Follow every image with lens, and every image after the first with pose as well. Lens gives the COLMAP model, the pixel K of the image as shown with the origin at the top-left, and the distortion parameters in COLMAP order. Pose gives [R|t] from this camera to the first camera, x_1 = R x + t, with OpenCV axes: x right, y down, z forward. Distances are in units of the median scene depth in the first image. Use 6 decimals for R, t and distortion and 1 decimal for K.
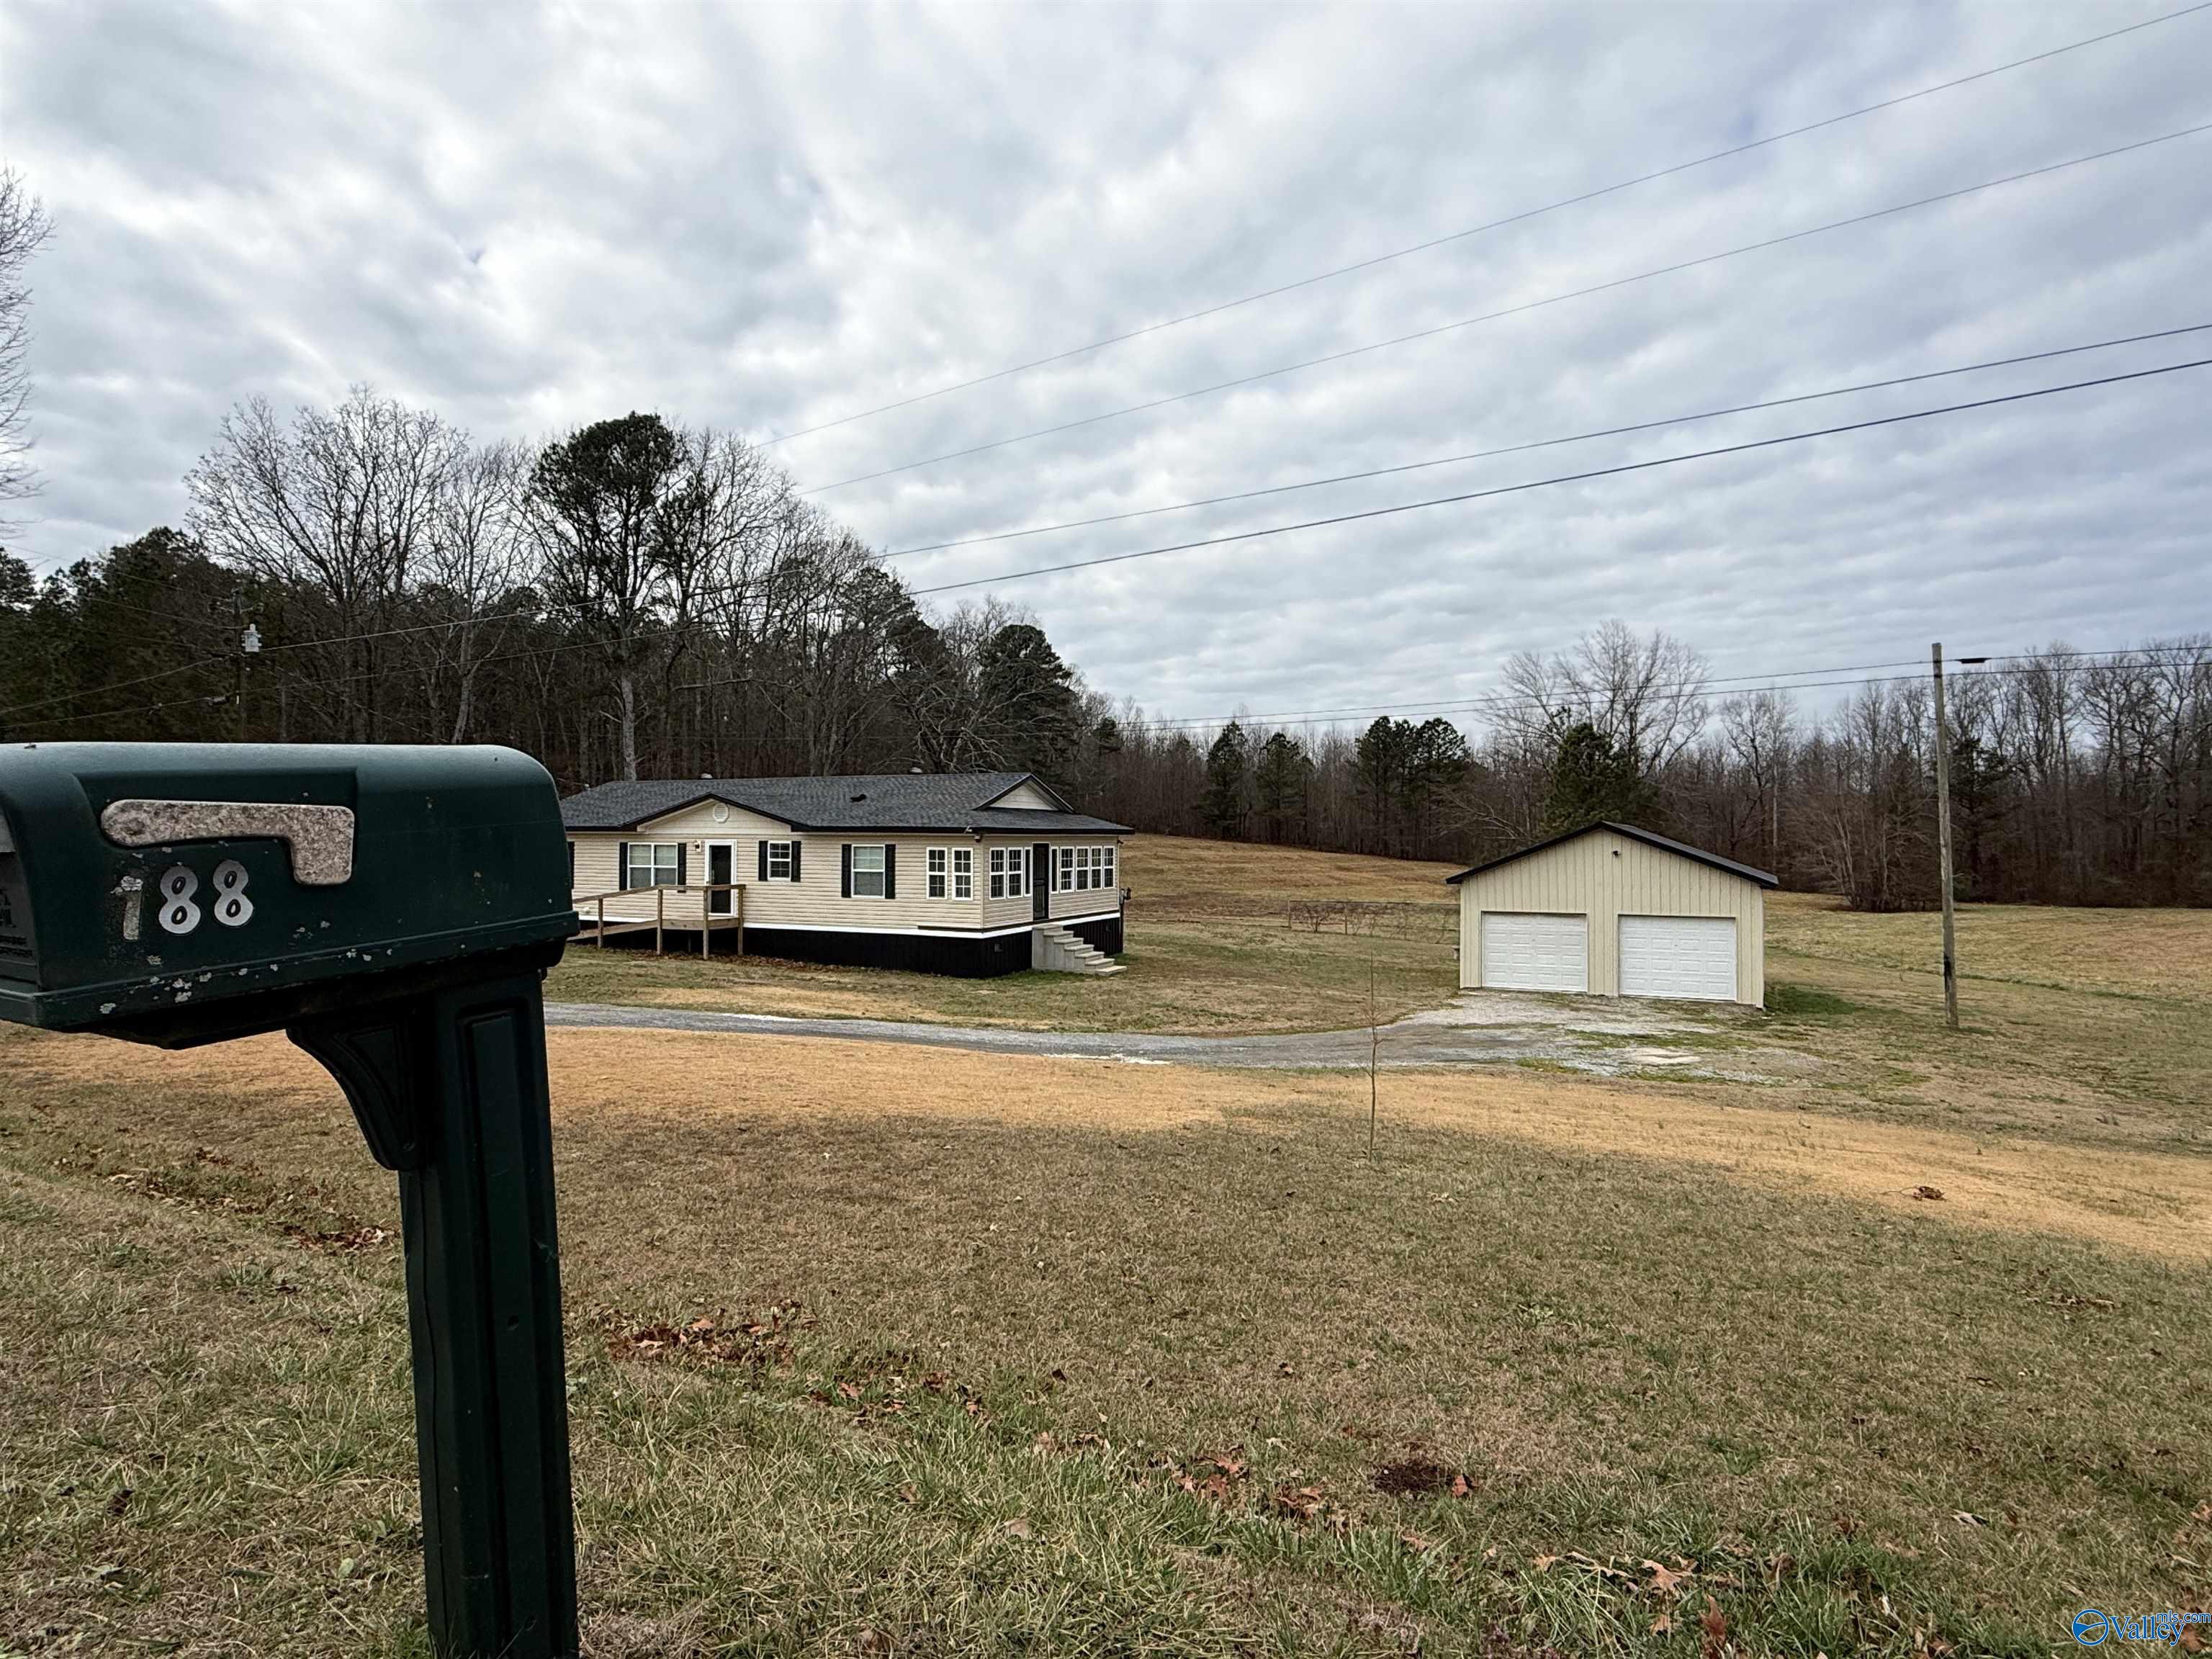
lens RADIAL K [[1211.7, 0, 1067.7], [0, 1211.7, 854.5], [0, 0, 1]] dist [0.004482, -0.000714]
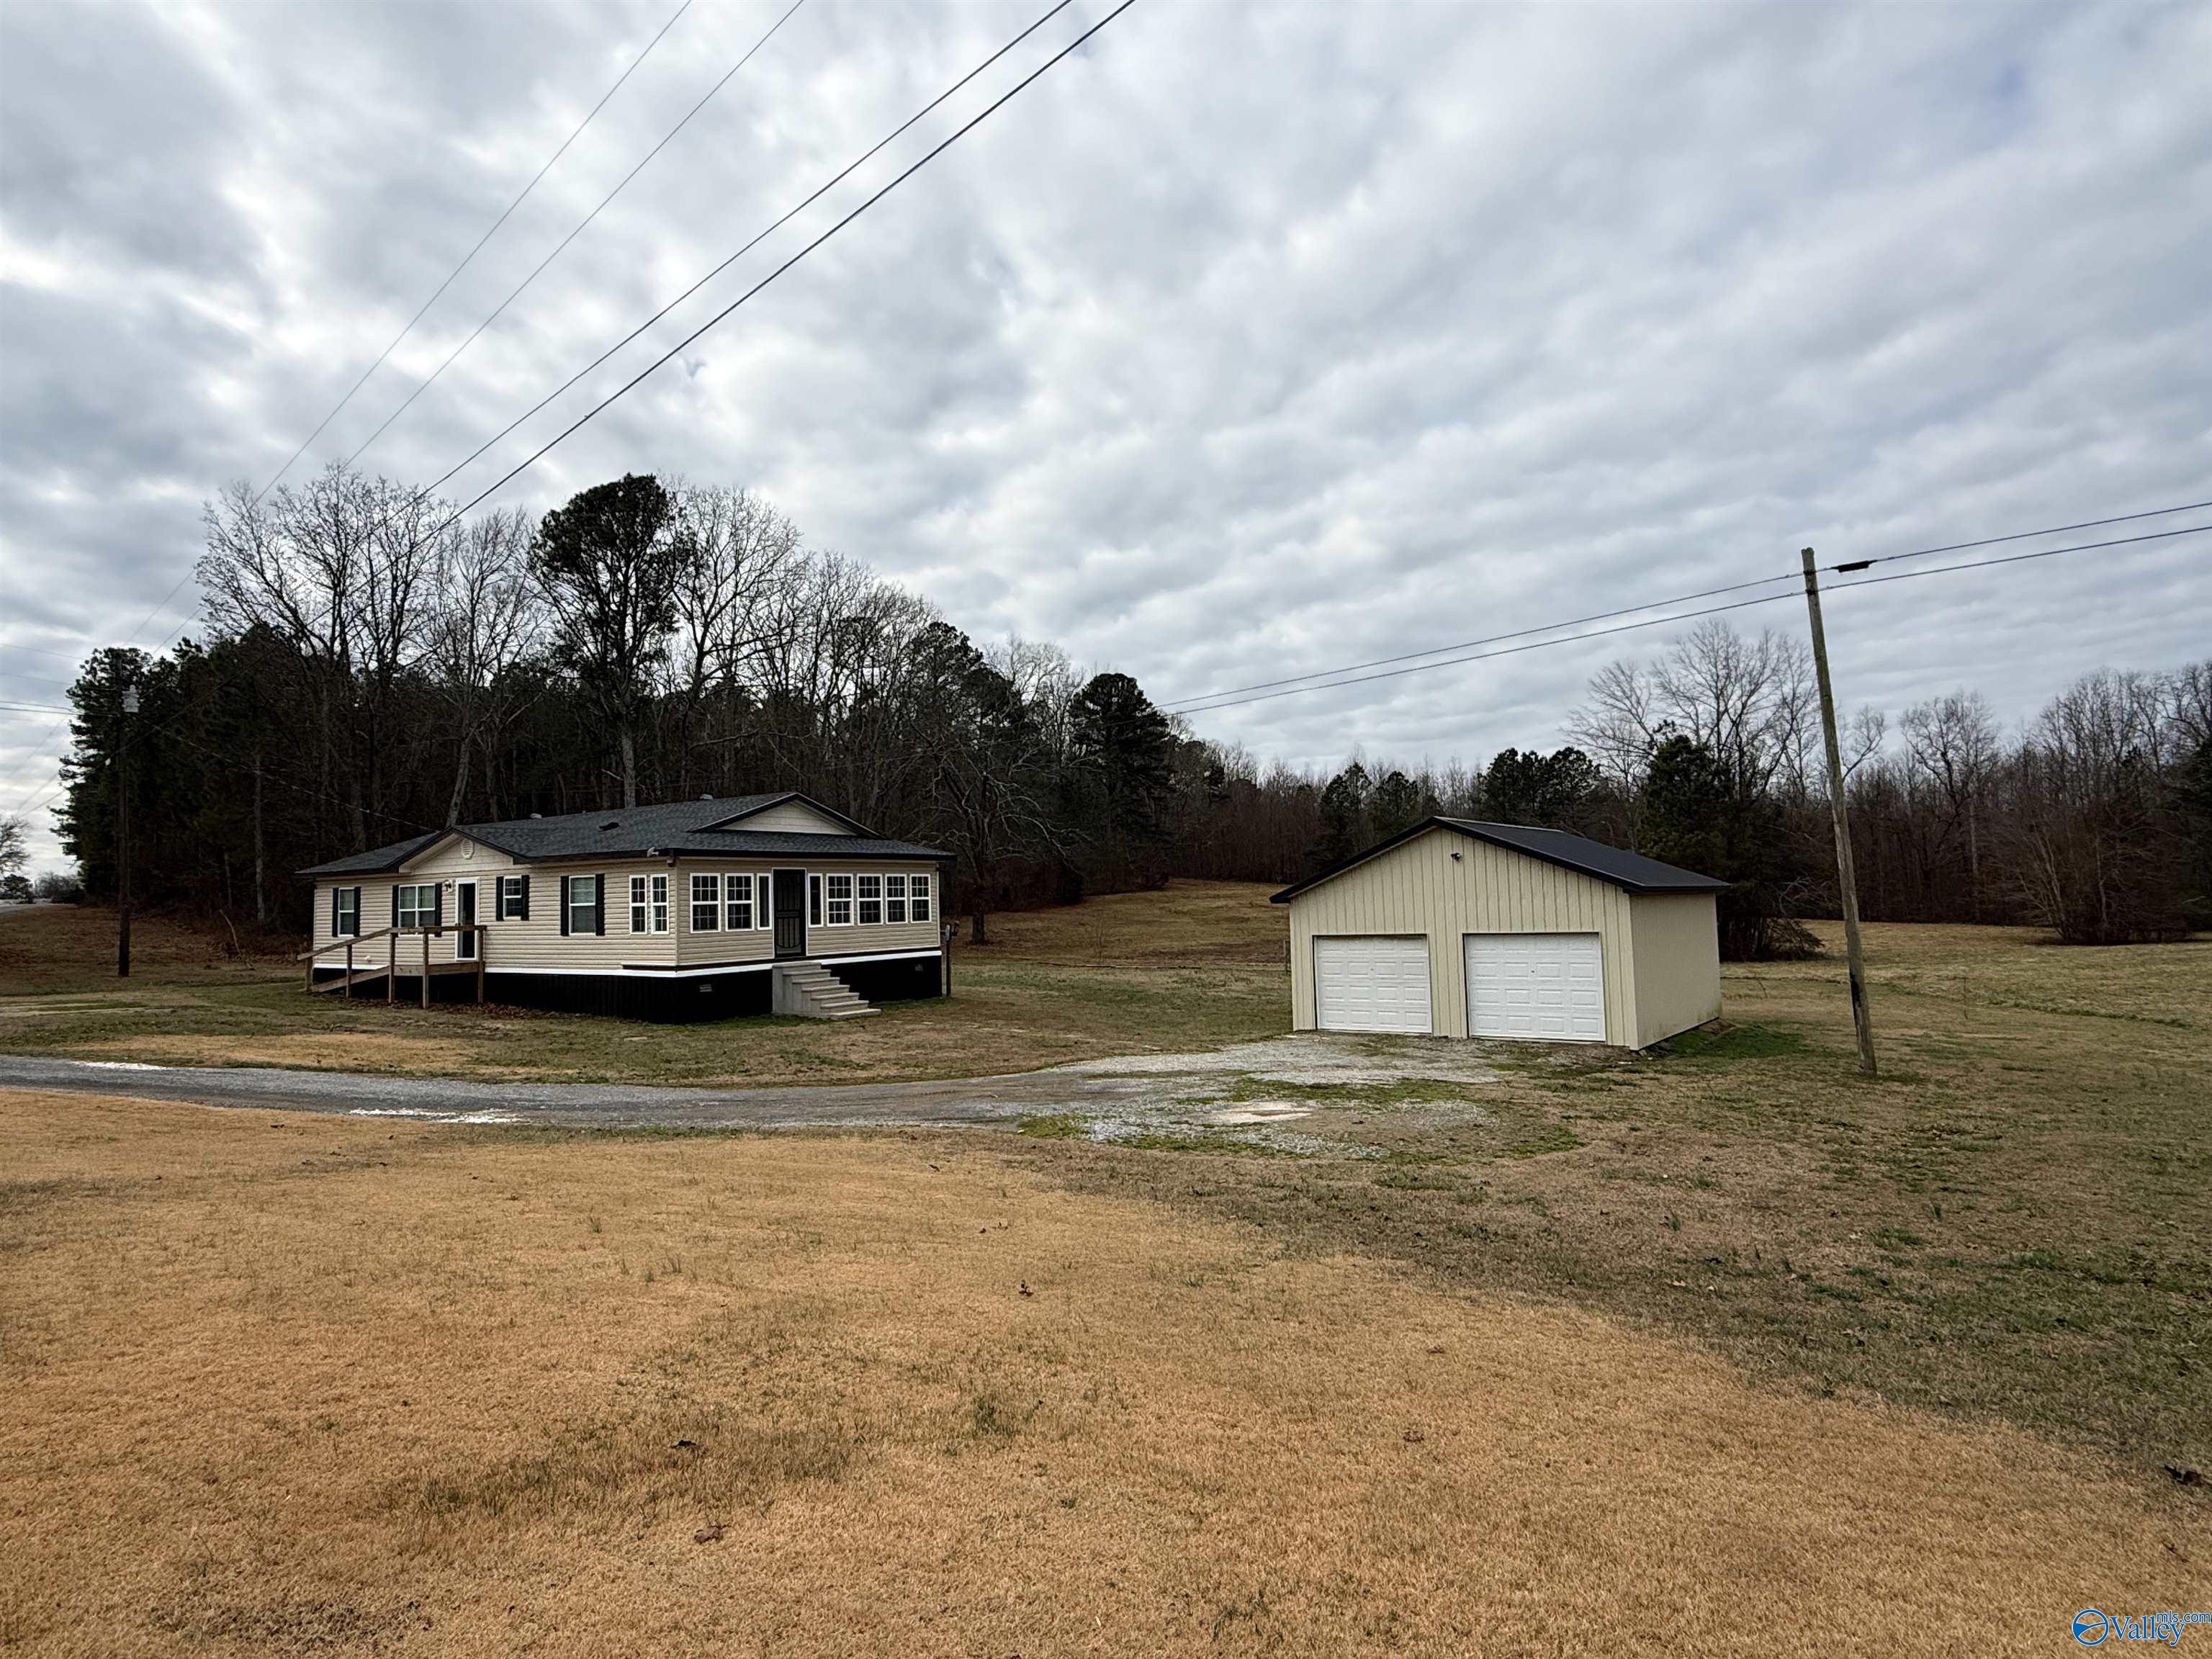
lens RADIAL K [[1211.7, 0, 1074.3], [0, 1211.7, 923.8], [0, 0, 1]] dist [0.004482, -0.000714]
pose [[0.987152, -0.025068, -0.157808, 0.083441], [0.025997, 0.999655, 0.003829, 0.008397], [0.157658, -0.007882, 0.987462, 0.046020]]
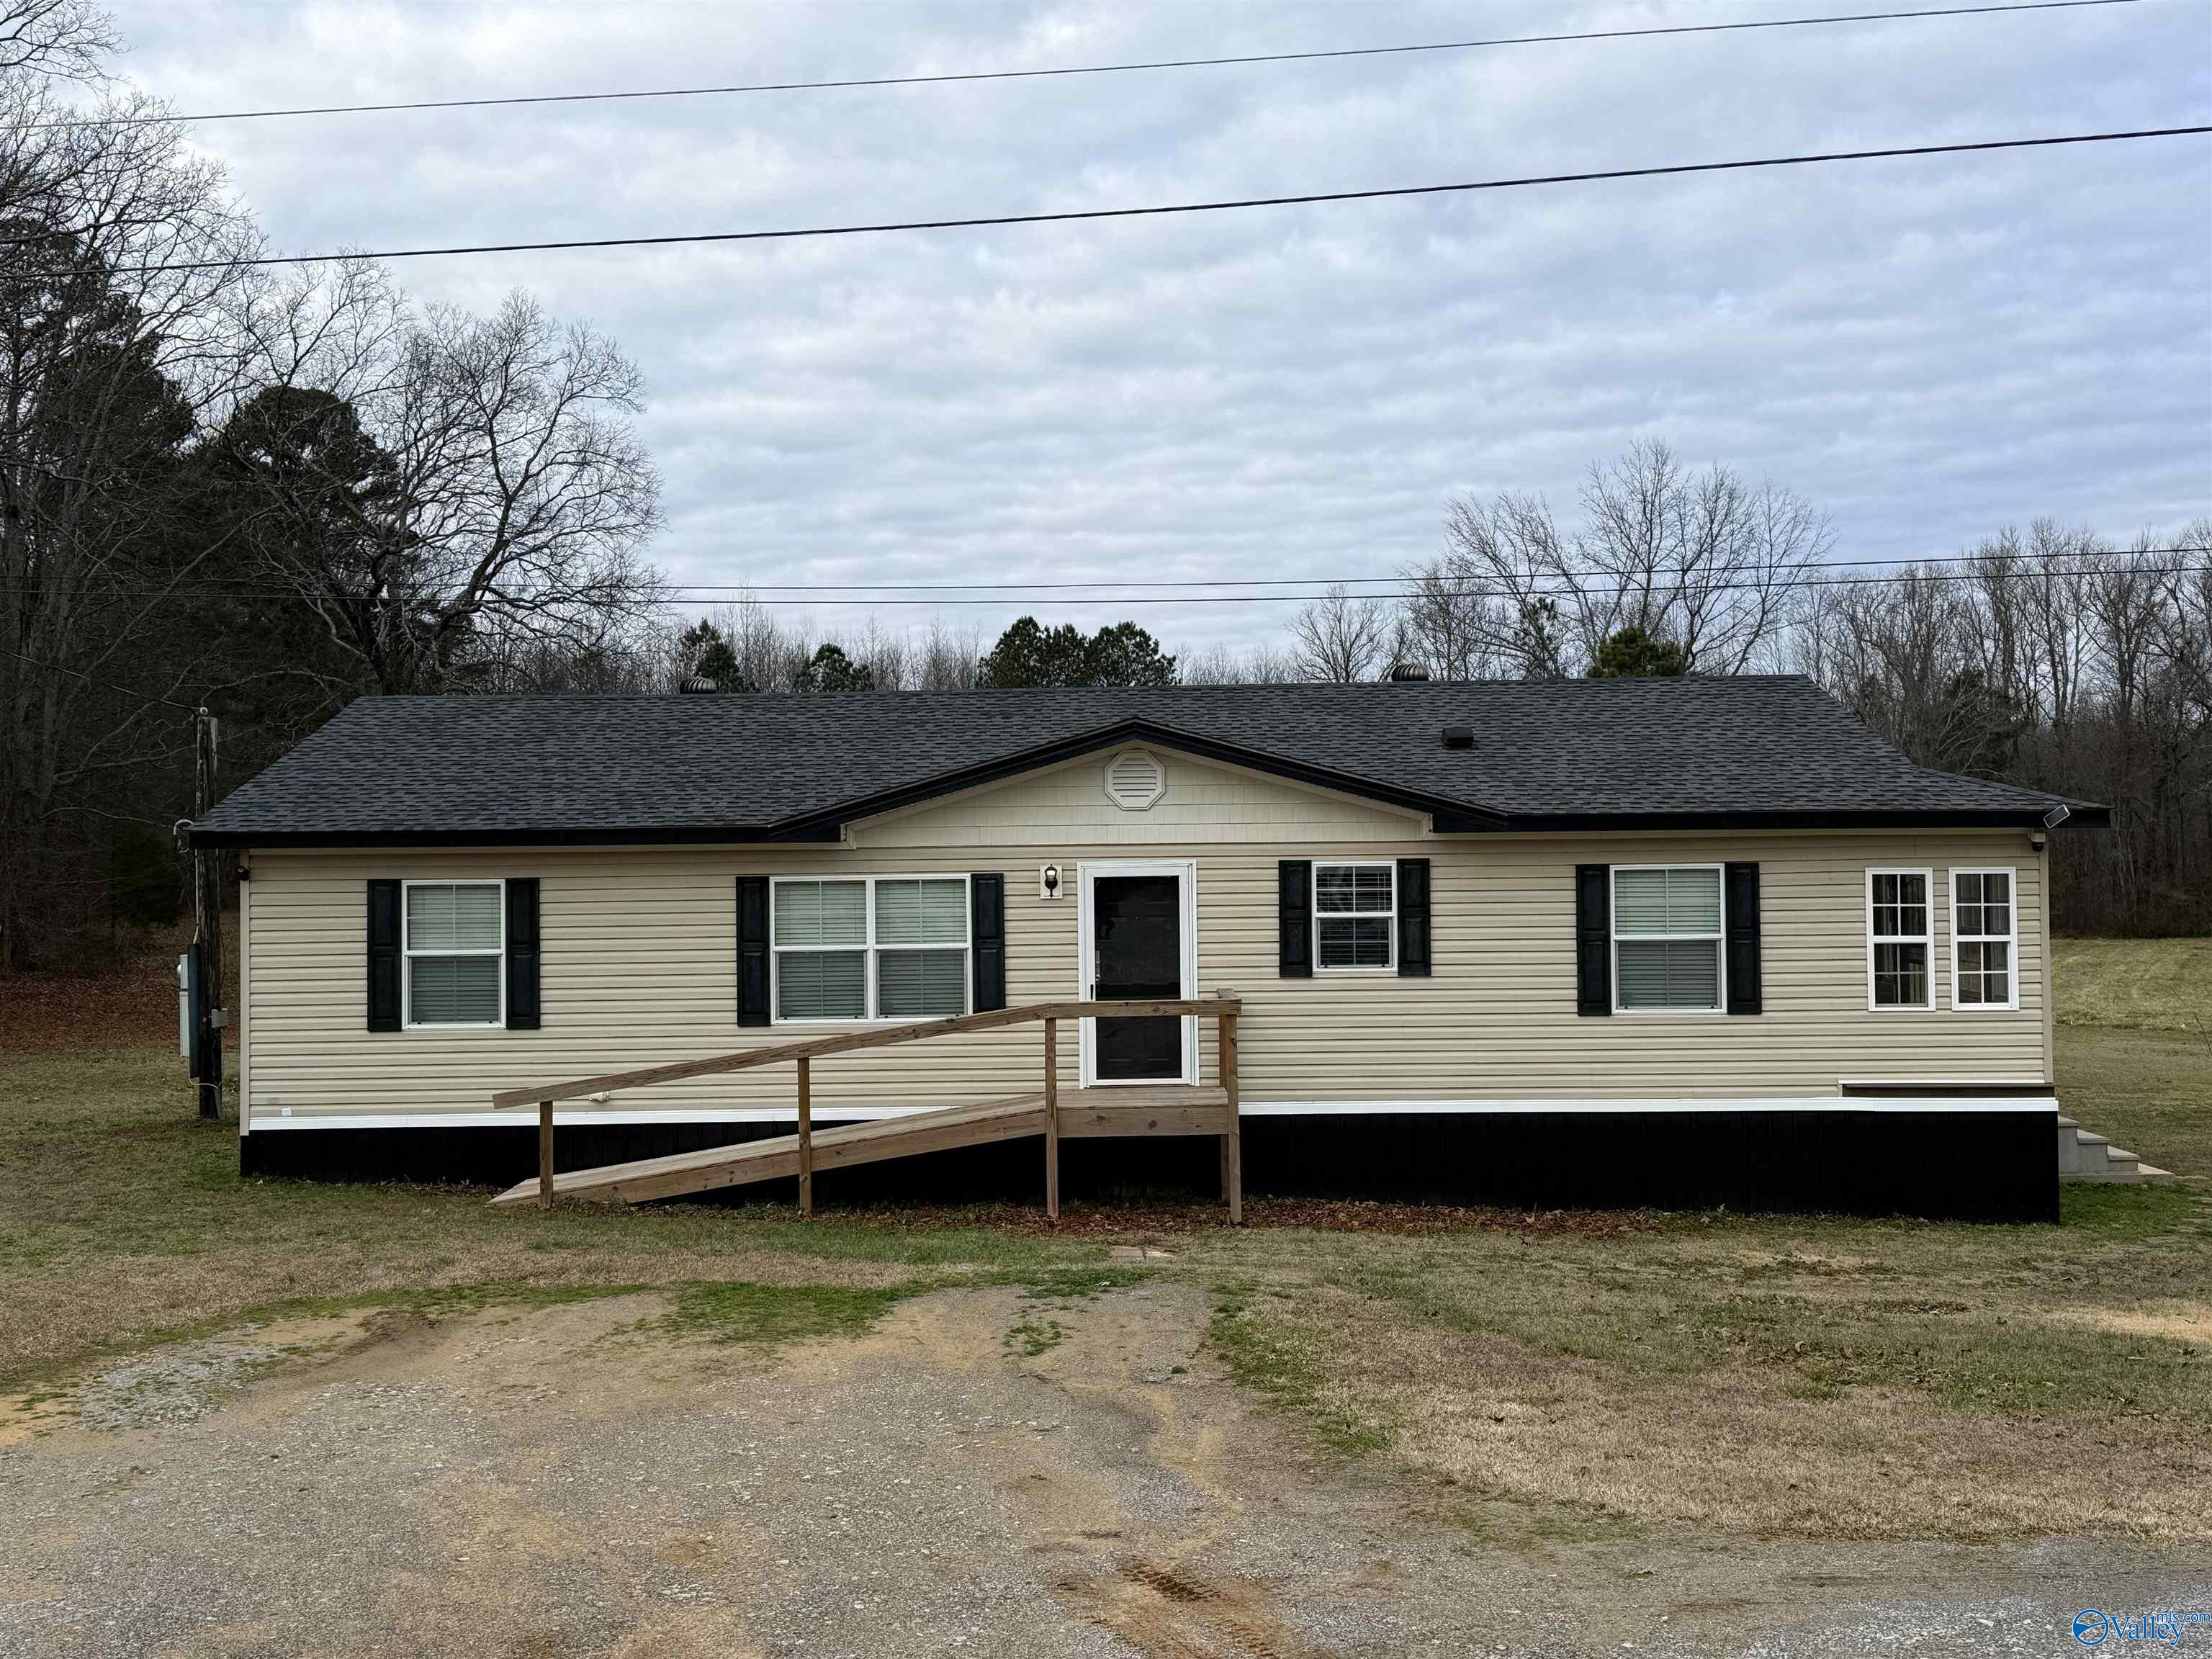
lens RADIAL K [[2241.4, 0, 1028.6], [0, 2241.4, 806.1], [0, 0, 1]] dist [0.113252, 0.000000]
pose [[0.907186, -0.009956, 0.420613, -0.156206], [0.024773, 0.999249, -0.029780, -0.002554], [-0.420001, 0.037436, 0.906751, 0.119433]]
